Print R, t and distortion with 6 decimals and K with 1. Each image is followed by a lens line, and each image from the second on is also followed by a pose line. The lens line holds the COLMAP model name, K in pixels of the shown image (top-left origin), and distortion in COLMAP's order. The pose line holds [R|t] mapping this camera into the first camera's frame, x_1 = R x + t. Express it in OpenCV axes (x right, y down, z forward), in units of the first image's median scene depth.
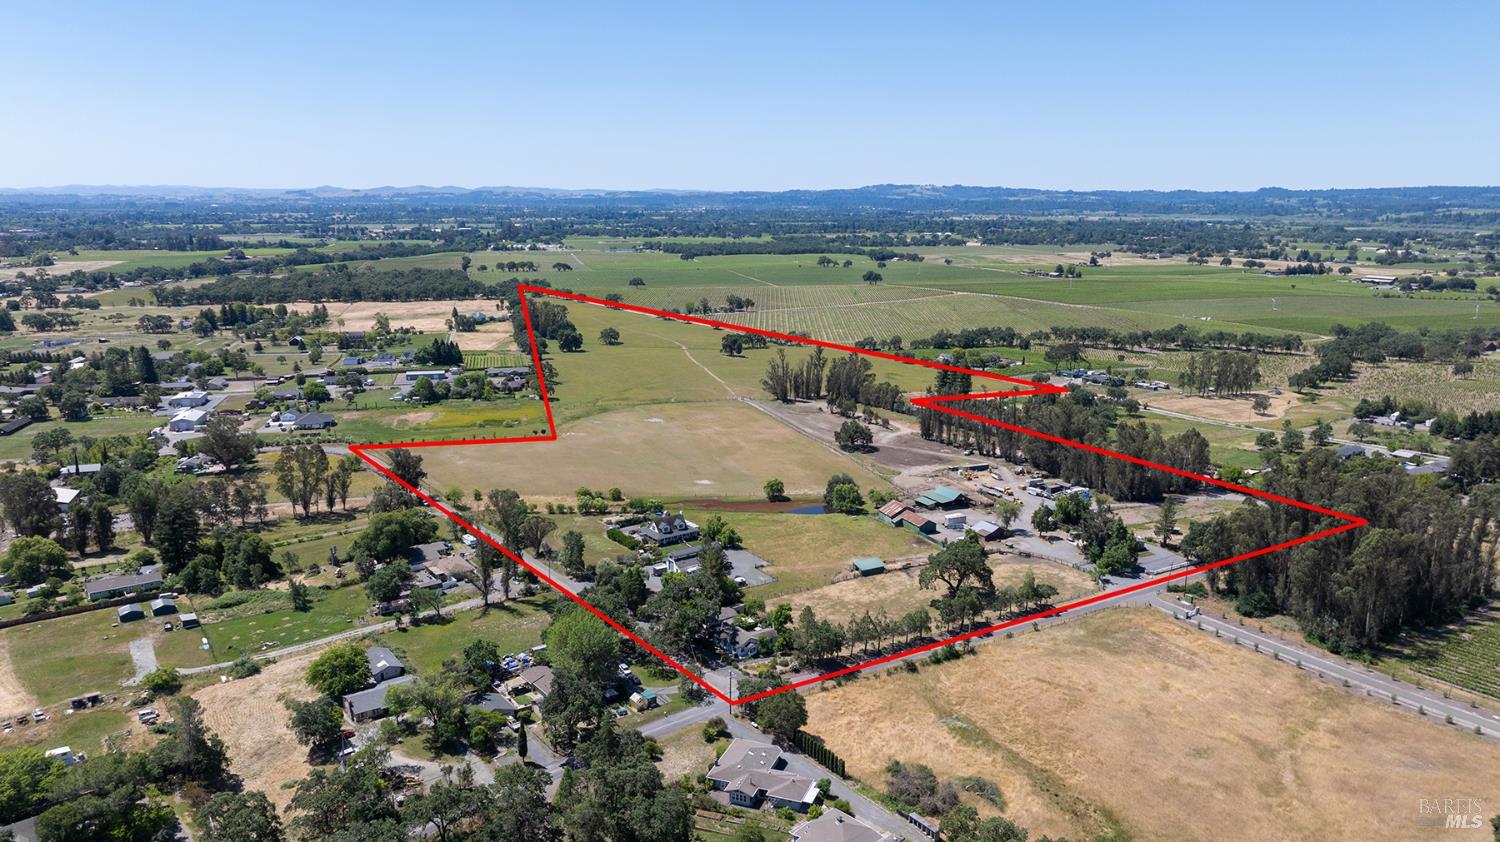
lens RADIAL K [[1039.1, 0, 749.3], [0, 1039.1, 420.7], [0, 0, 1]] dist [-0.035568, 0.030094]
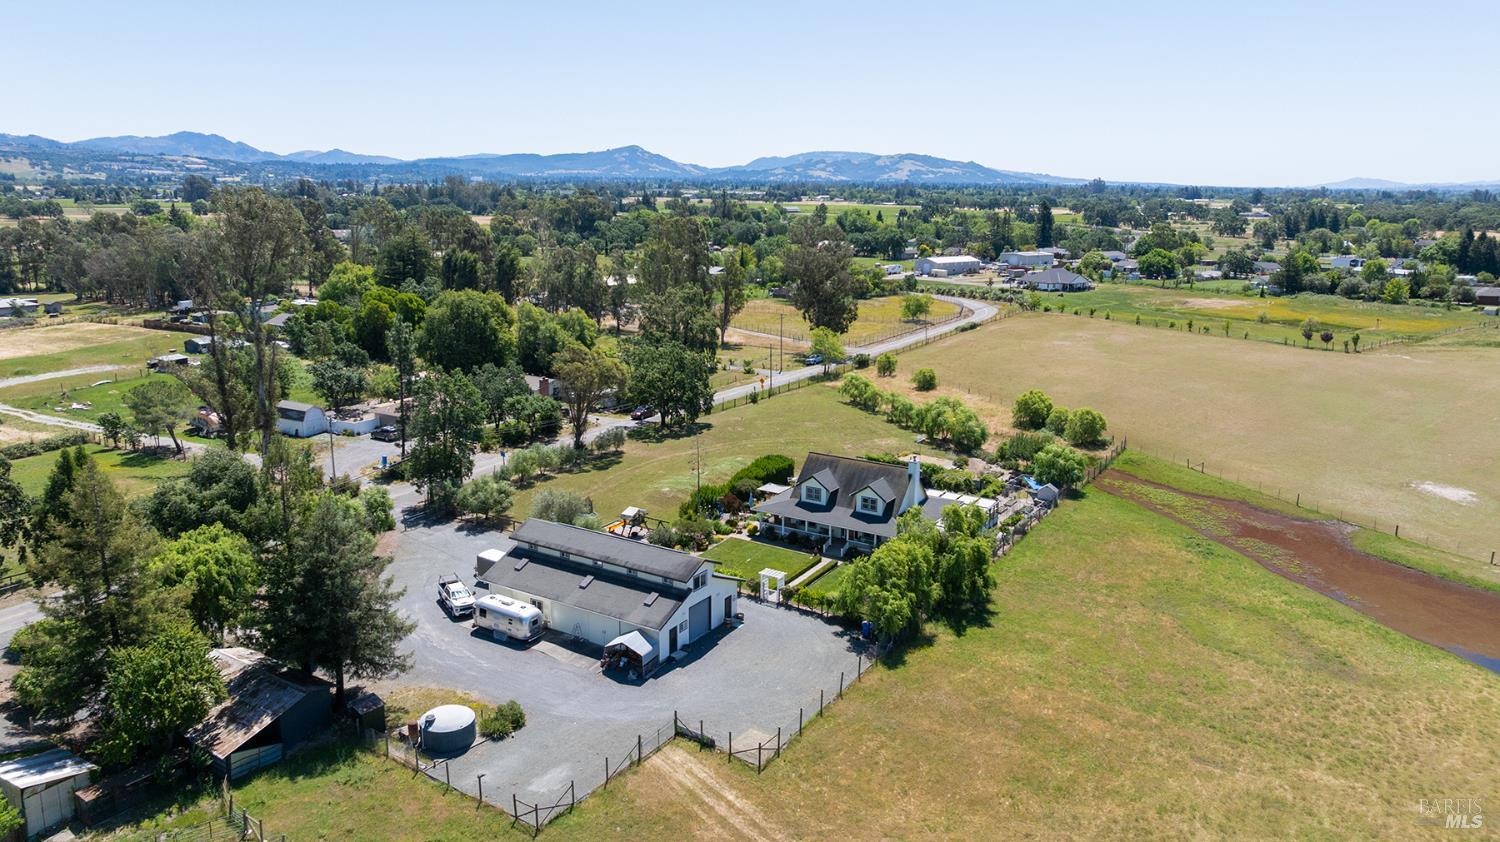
lens RADIAL K [[1039.1, 0, 754.4], [0, 1039.1, 418.1], [0, 0, 1]] dist [-0.035568, 0.030094]
pose [[0.370357, 0.204319, -0.906140, 0.058626], [-0.202225, 0.969846, 0.136030, 0.016228], [0.906609, 0.132865, 0.400508, 0.293036]]
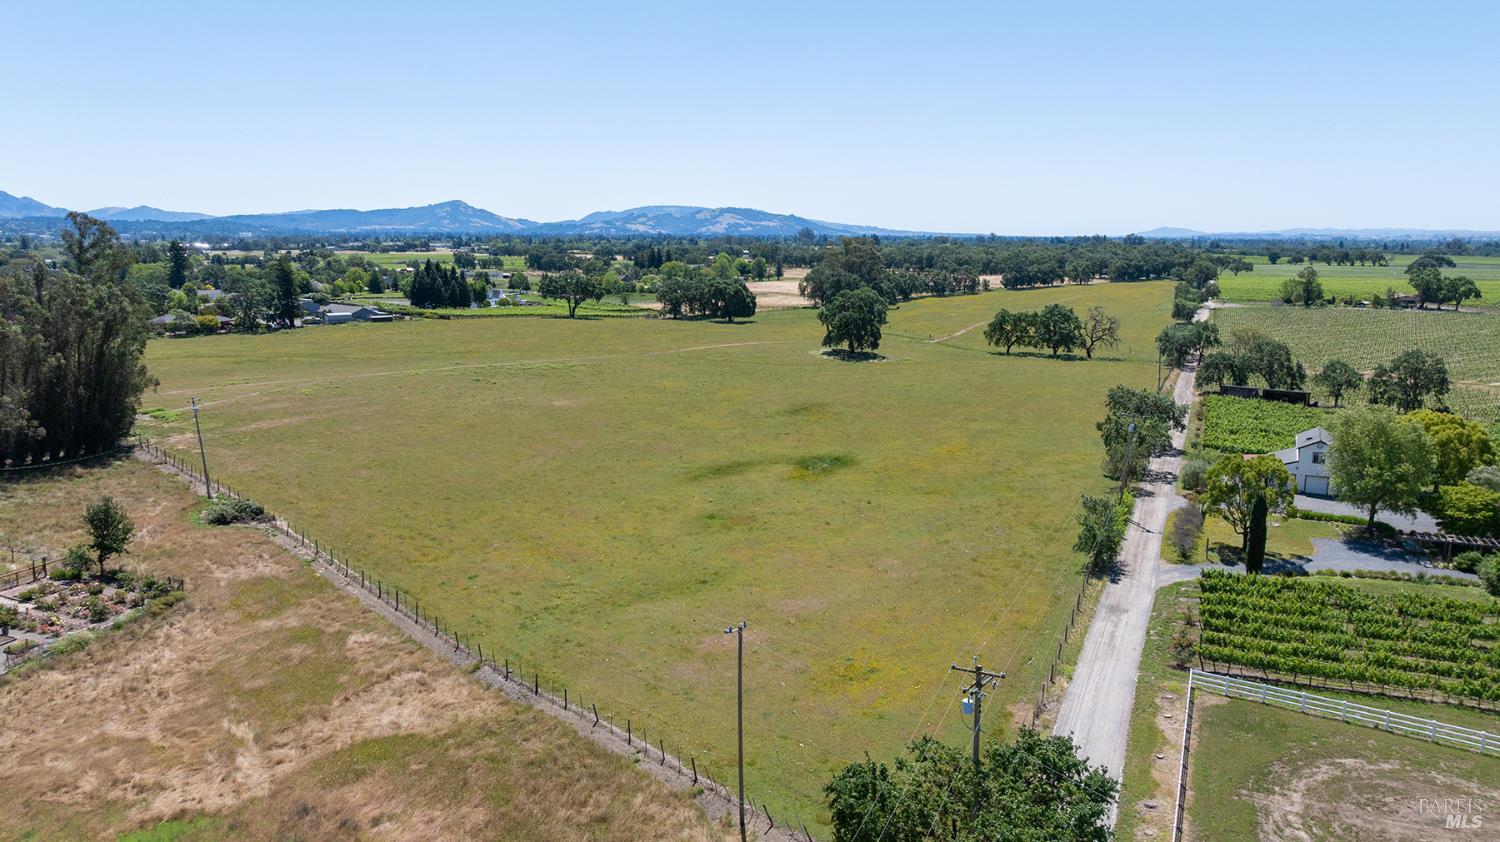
lens RADIAL K [[1039.1, 0, 745.1], [0, 1039.1, 424.1], [0, 0, 1]] dist [-0.035568, 0.030094]
pose [[0.488373, 0.151058, -0.859461, 0.201082], [-0.183315, 0.980686, 0.068199, -0.041916], [0.853163, 0.124245, 0.506631, 0.583784]]
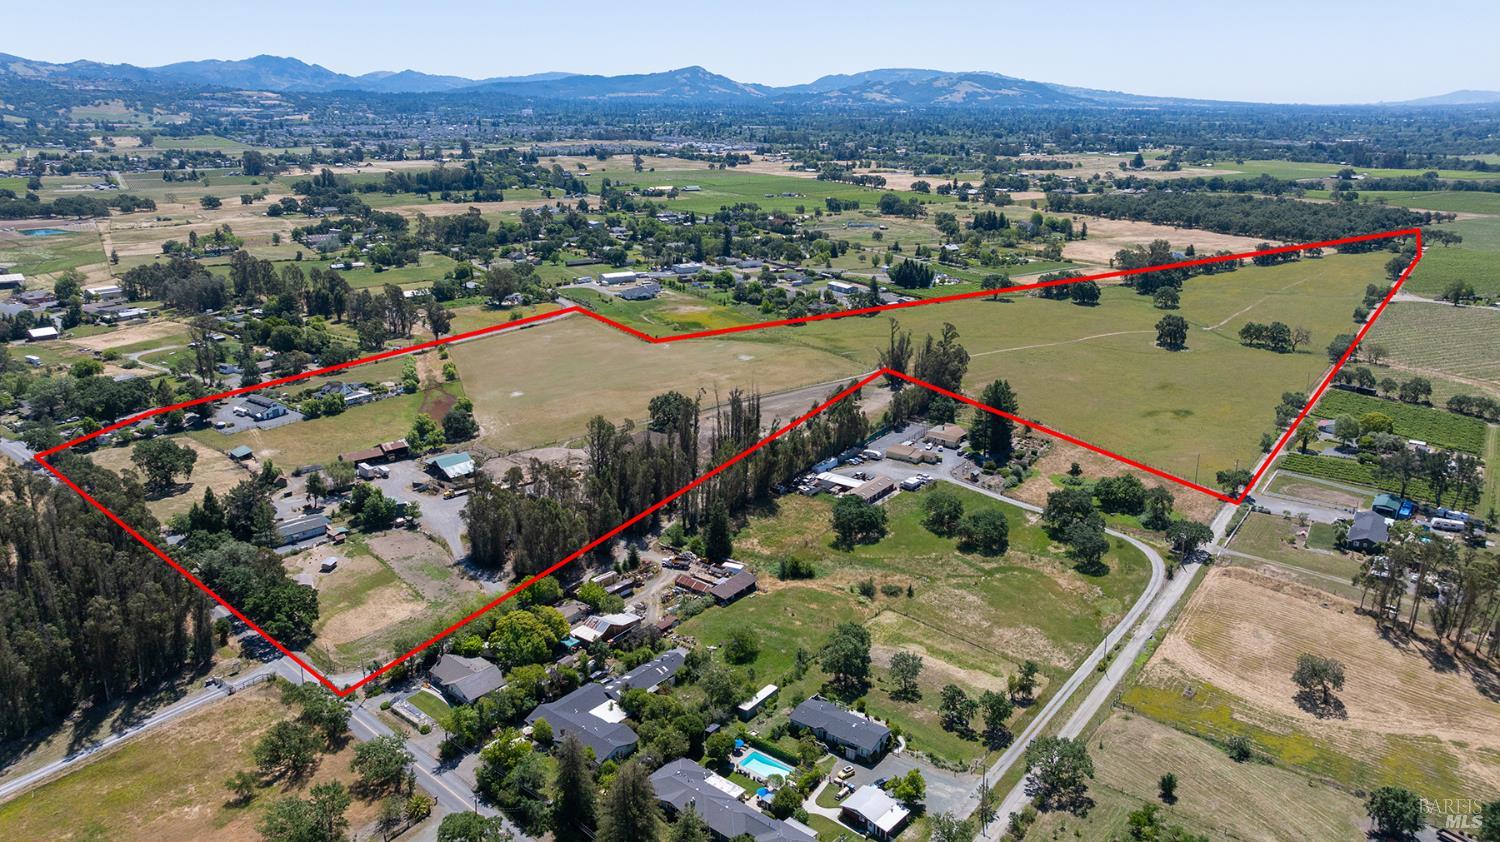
lens RADIAL K [[1039.1, 0, 754.2], [0, 1039.1, 417.2], [0, 0, 1]] dist [-0.035568, 0.030094]
pose [[0.303619, 0.279423, -0.910900, 0.418798], [-0.204284, 0.952889, 0.224212, -0.085938], [0.930636, 0.118007, 0.346397, 0.356784]]
